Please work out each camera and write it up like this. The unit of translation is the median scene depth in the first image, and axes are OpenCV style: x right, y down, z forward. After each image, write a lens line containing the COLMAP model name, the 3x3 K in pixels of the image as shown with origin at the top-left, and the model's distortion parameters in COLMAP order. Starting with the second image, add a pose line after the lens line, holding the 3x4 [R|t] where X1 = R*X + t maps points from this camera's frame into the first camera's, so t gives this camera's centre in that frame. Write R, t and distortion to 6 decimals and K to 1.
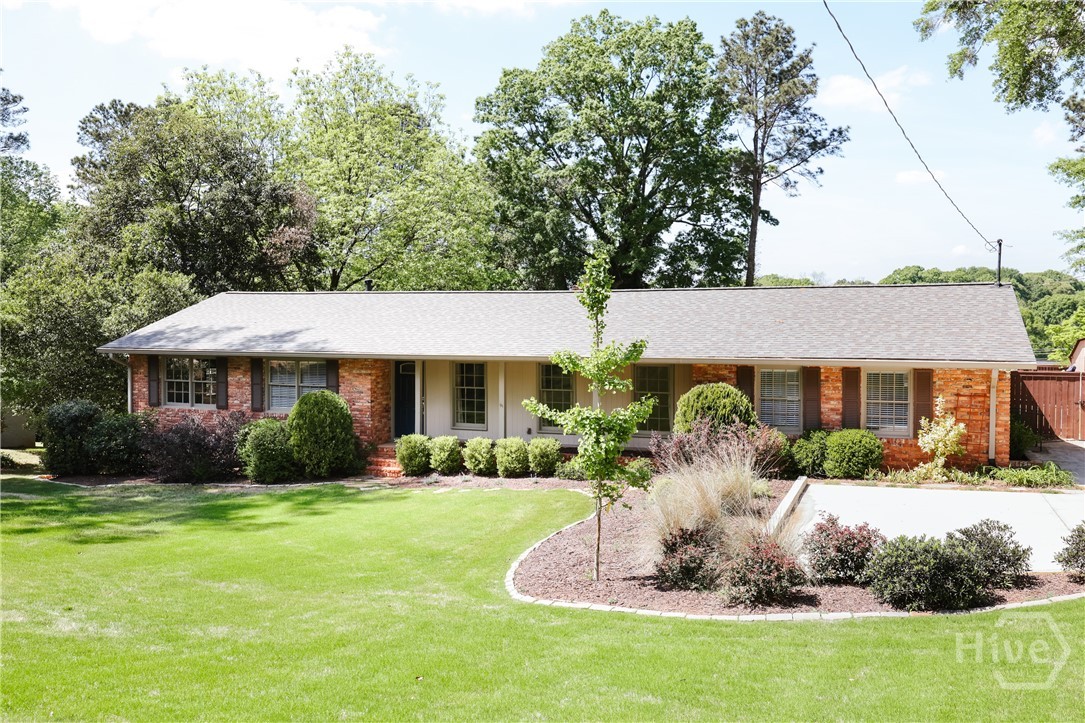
lens RADIAL K [[1045.1, 0, 542.5], [0, 1045.1, 361.5], [0, 0, 1]] dist [-0.005603, 0.003716]
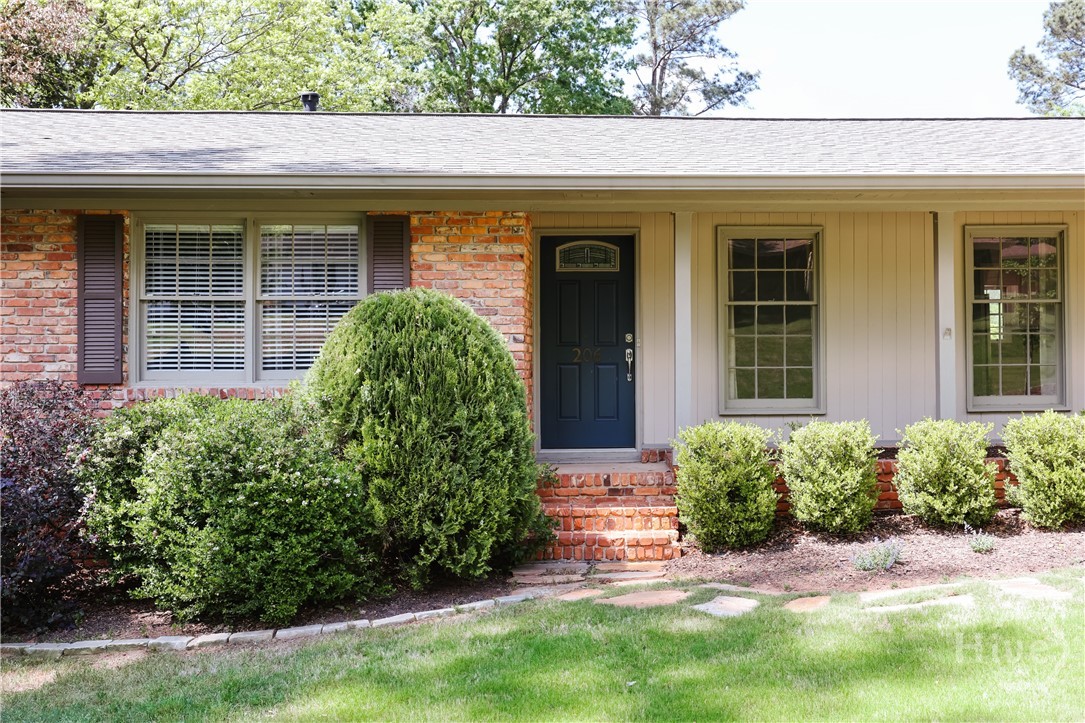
lens RADIAL K [[1068.1, 0, 648.7], [0, 1068.1, 358.2], [0, 0, 1]] dist [0.008470, 0.008671]
pose [[0.906085, -0.004347, 0.423073, -0.271586], [0.026429, 0.998576, -0.046342, 0.061365], [-0.422269, 0.053171, 0.904910, 0.669924]]
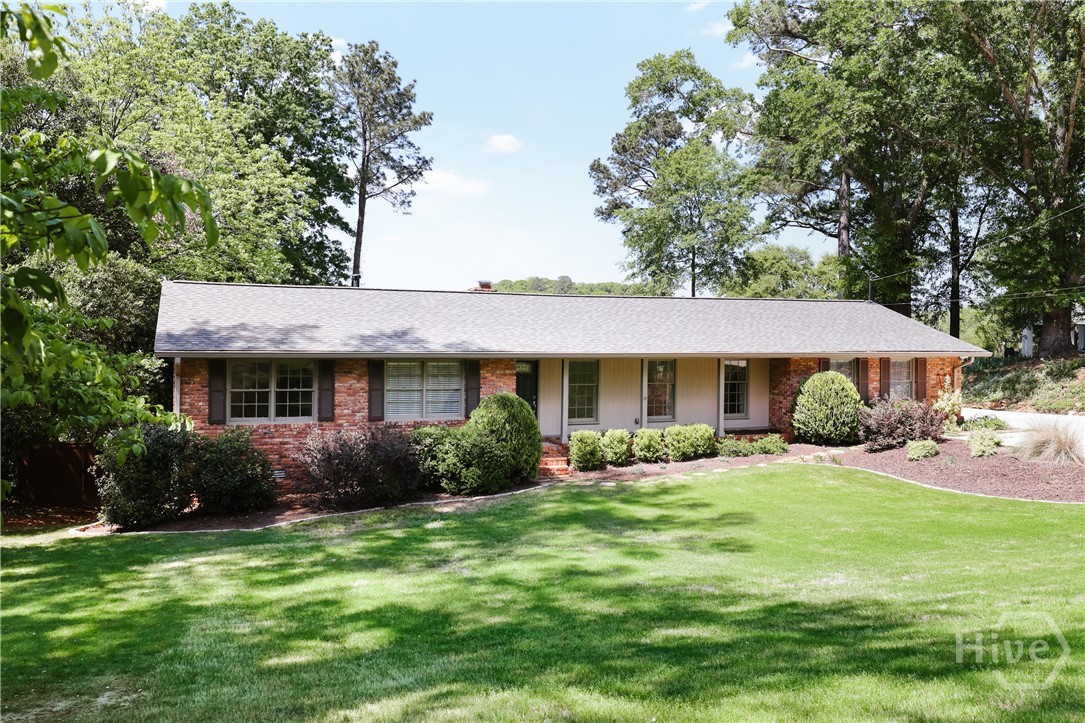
lens RADIAL K [[942.1, 0, 571.3], [0, 942.1, 364.5], [0, 0, 1]] dist [0.007596, 0.004458]
pose [[0.696631, -0.019487, 0.717165, -0.759511], [0.018048, 0.999791, 0.009635, -0.004441], [-0.717202, 0.006231, 0.696837, 0.342051]]
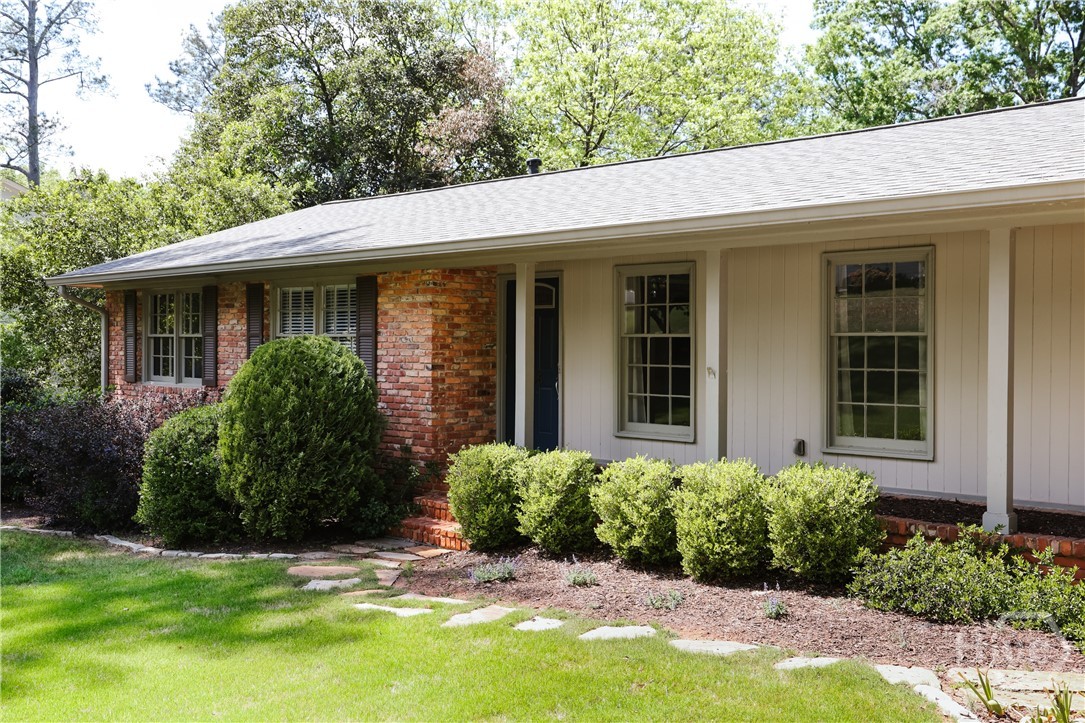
lens RADIAL K [[1045.1, 0, 542.5], [0, 1045.1, 361.5], [0, 0, 1]] dist [-0.005603, 0.003716]
pose [[0.937064, 0.007044, -0.349085, 0.029368], [-0.017045, 0.999527, -0.025587, 0.046029], [0.348740, 0.029927, 0.936741, 0.607429]]
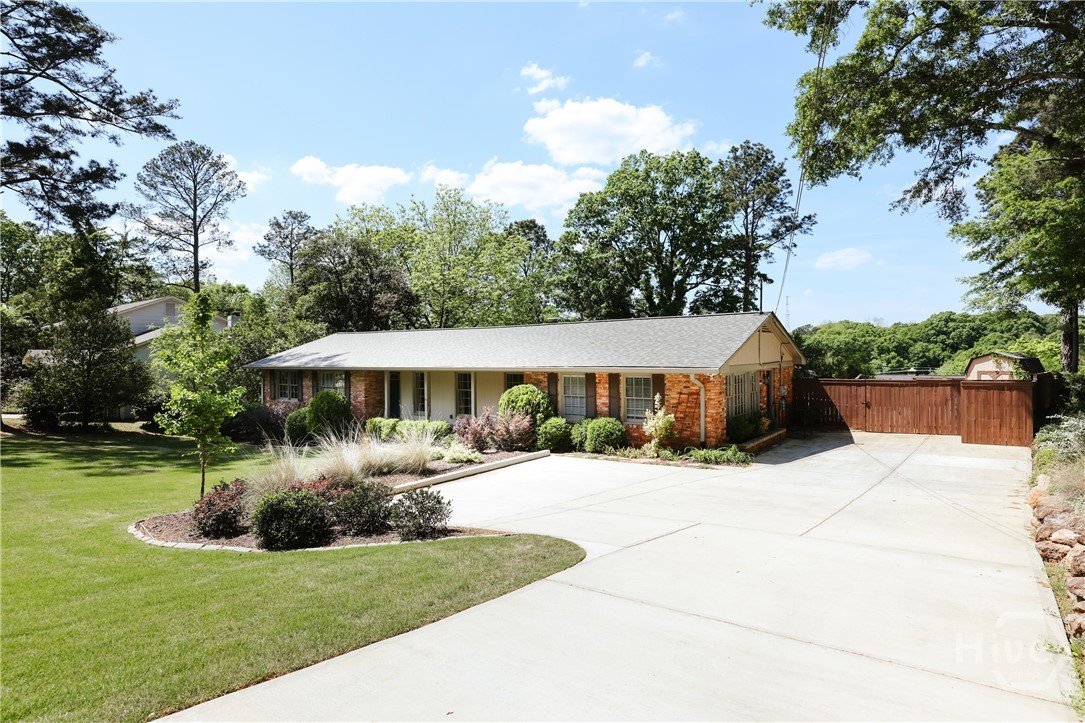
lens RADIAL K [[633.2, 0, 542.5], [0, 633.2, 361.5], [0, 0, 1]] dist [0.004945, 0.000497]
pose [[0.965069, -0.007235, -0.261897, 0.351351], [-0.000167, 0.999601, -0.028232, 0.011308], [0.261997, 0.027289, 0.964683, 0.132366]]
